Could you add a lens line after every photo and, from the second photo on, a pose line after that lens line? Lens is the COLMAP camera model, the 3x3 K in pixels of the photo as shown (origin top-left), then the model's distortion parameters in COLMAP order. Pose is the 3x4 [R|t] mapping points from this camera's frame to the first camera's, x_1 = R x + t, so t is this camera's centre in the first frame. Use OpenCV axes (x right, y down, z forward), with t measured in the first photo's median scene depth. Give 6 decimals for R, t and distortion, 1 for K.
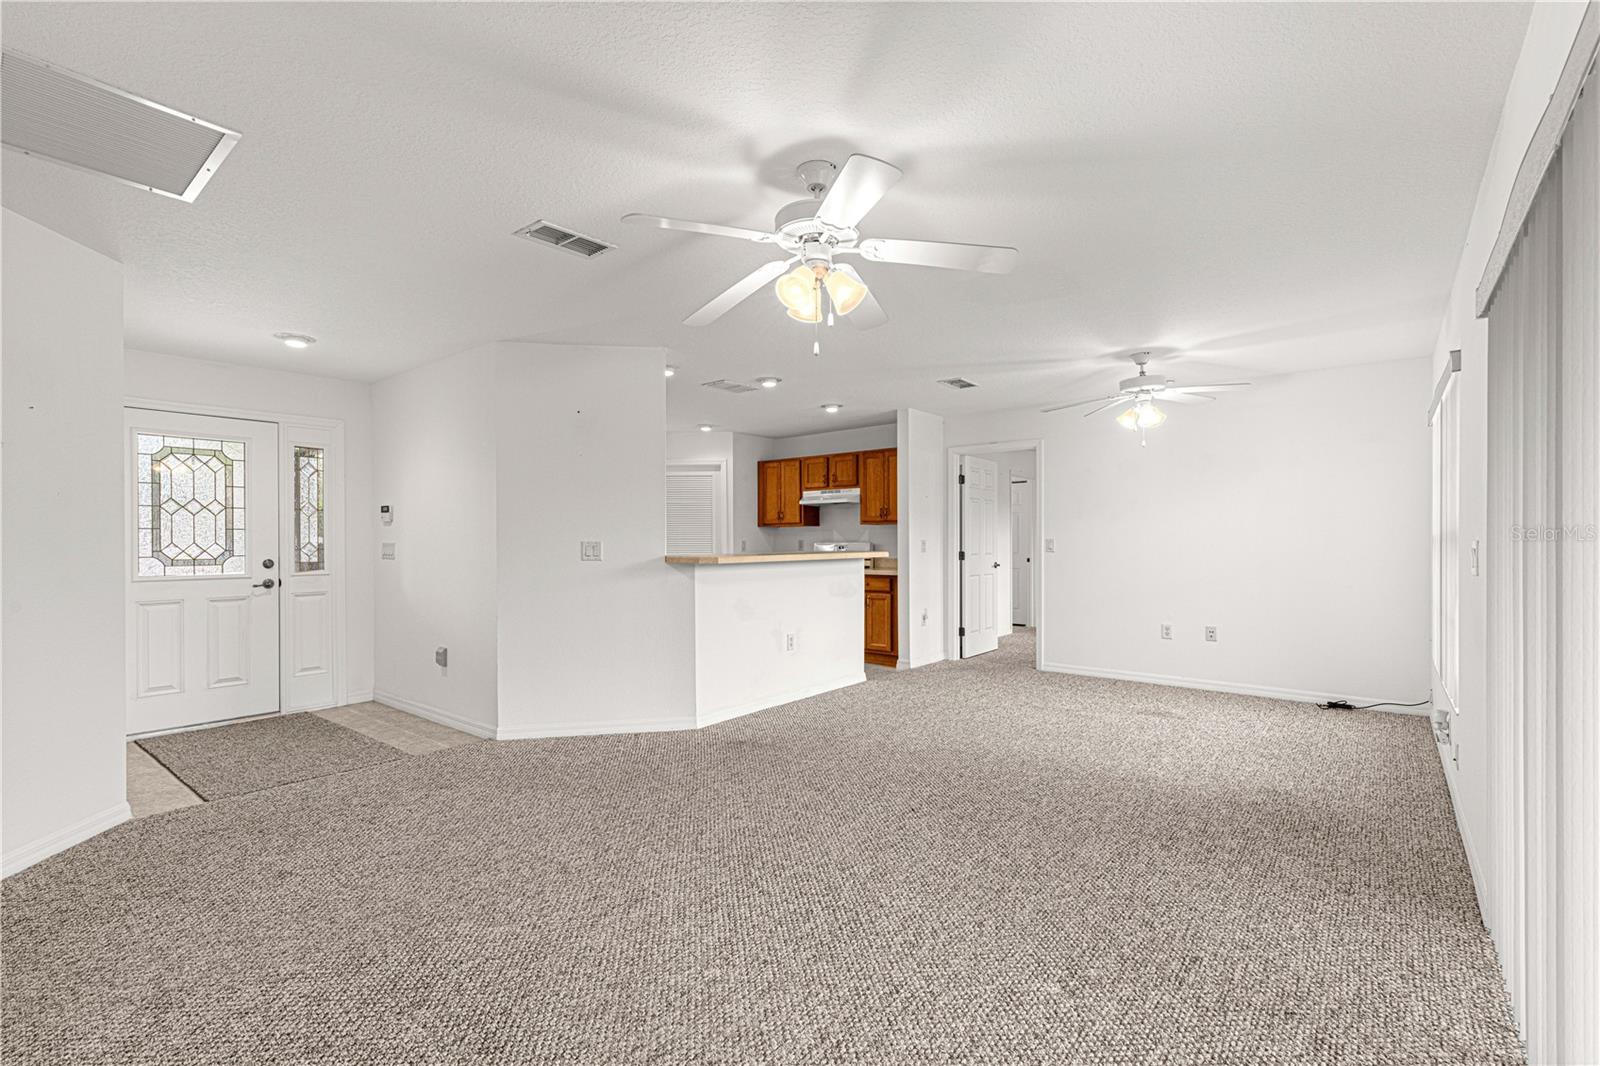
lens RADIAL K [[718.3, 0, 799.2], [0, 718.3, 541.3], [0, 0, 1]] dist [0.004033, -0.001085]
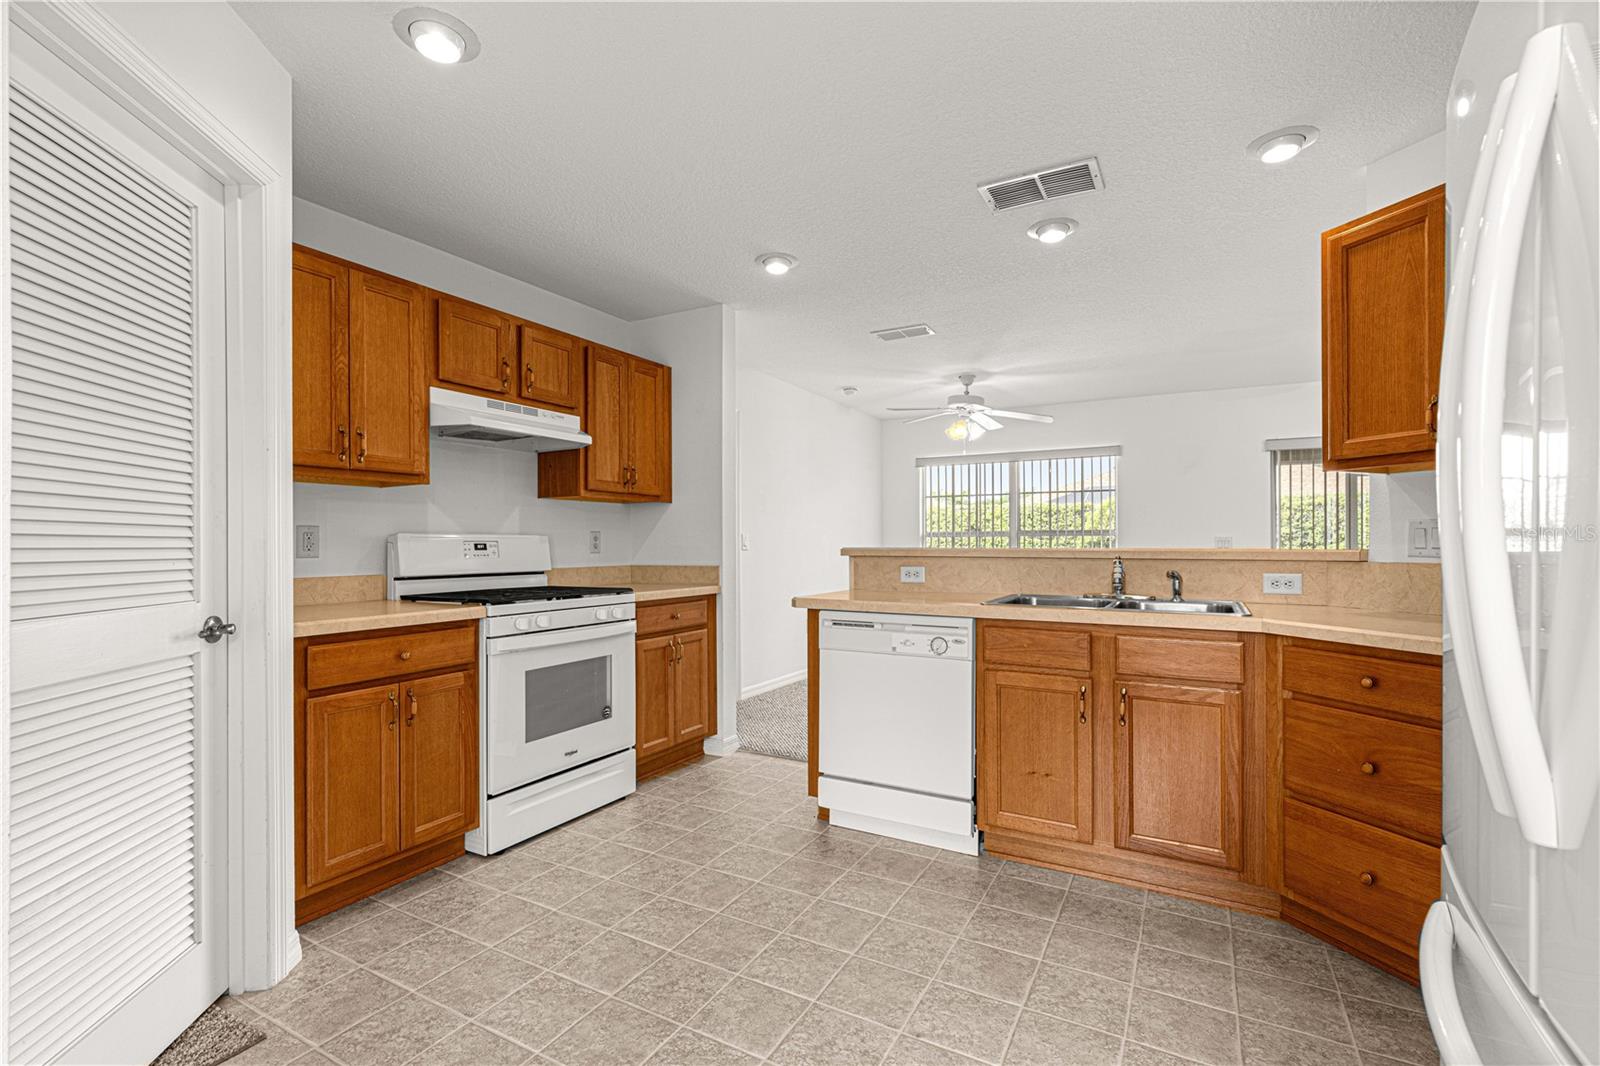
lens RADIAL K [[718.3, 0, 811.0], [0, 718.3, 537.8], [0, 0, 1]] dist [0.004033, -0.001085]
pose [[-0.186387, 0.012382, 0.982398, -0.607017], [0.002876, 0.999923, -0.012057, 0.014420], [-0.982472, 0.000579, -0.186408, 1.442432]]
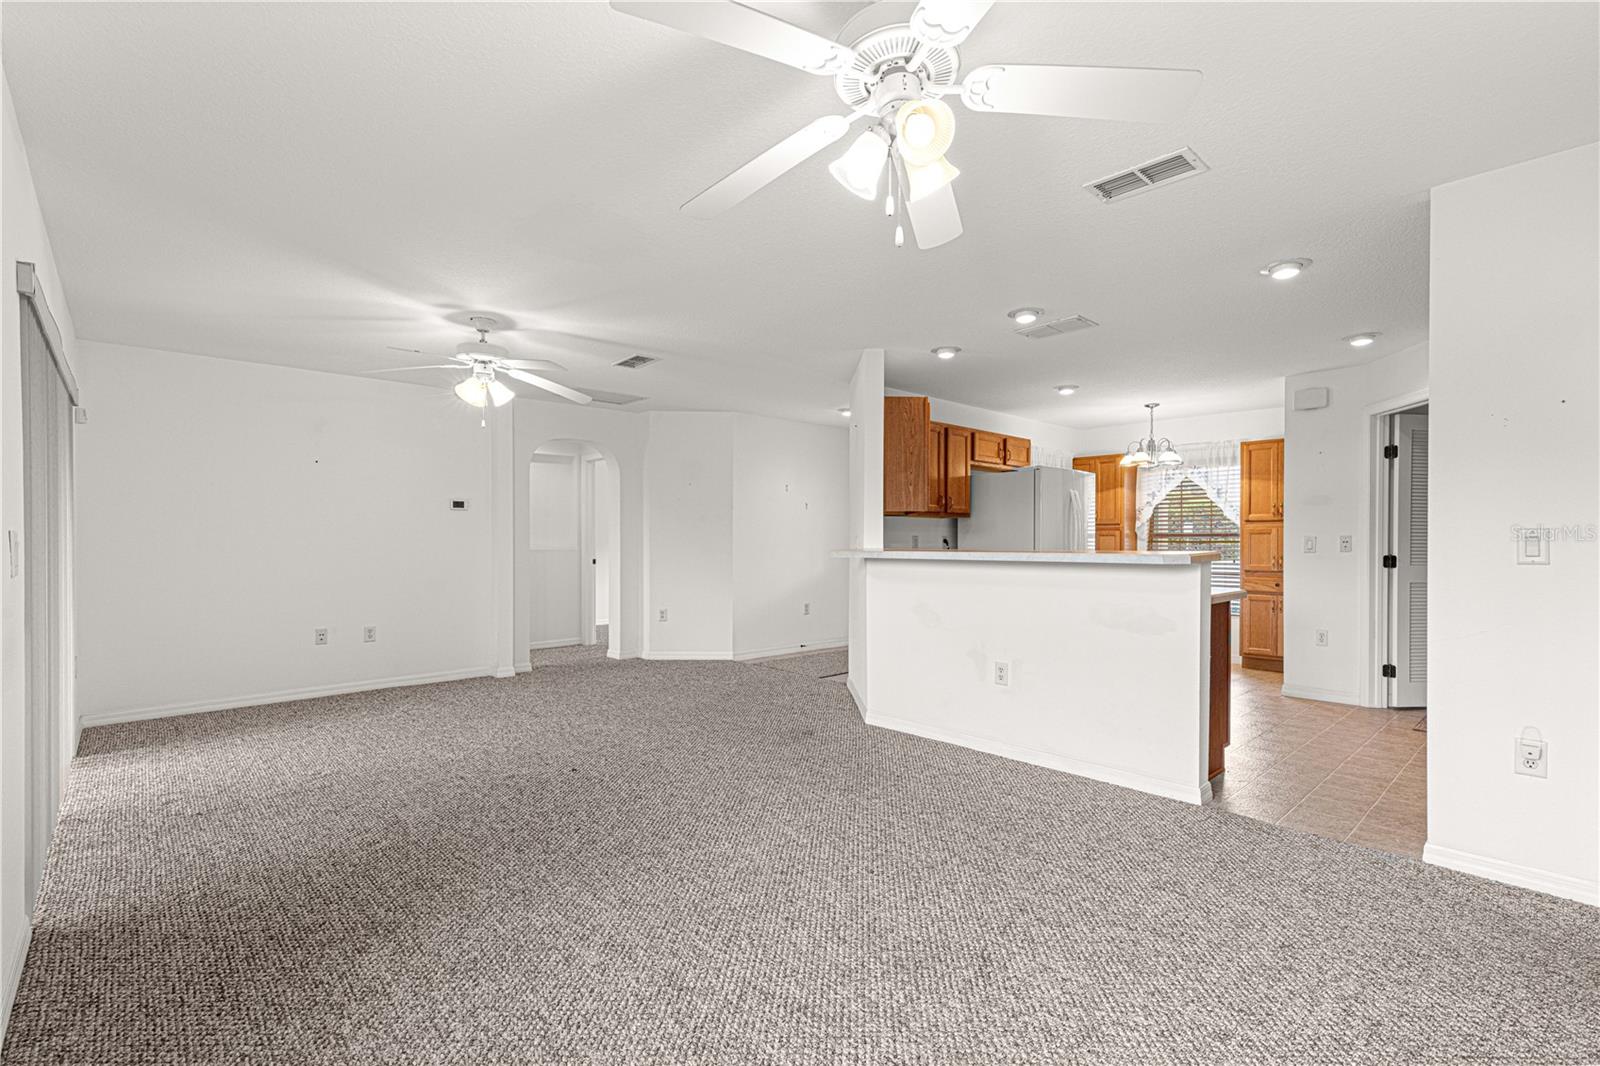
lens RADIAL K [[718.3, 0, 803.5], [0, 718.3, 540.5], [0, 0, 1]] dist [0.004033, -0.001085]
pose [[-0.133583, 0.006387, -0.991017, 0.810905], [-0.001133, 0.999978, 0.006598, 0.000393], [0.991037, 0.002005, -0.133573, 0.987509]]
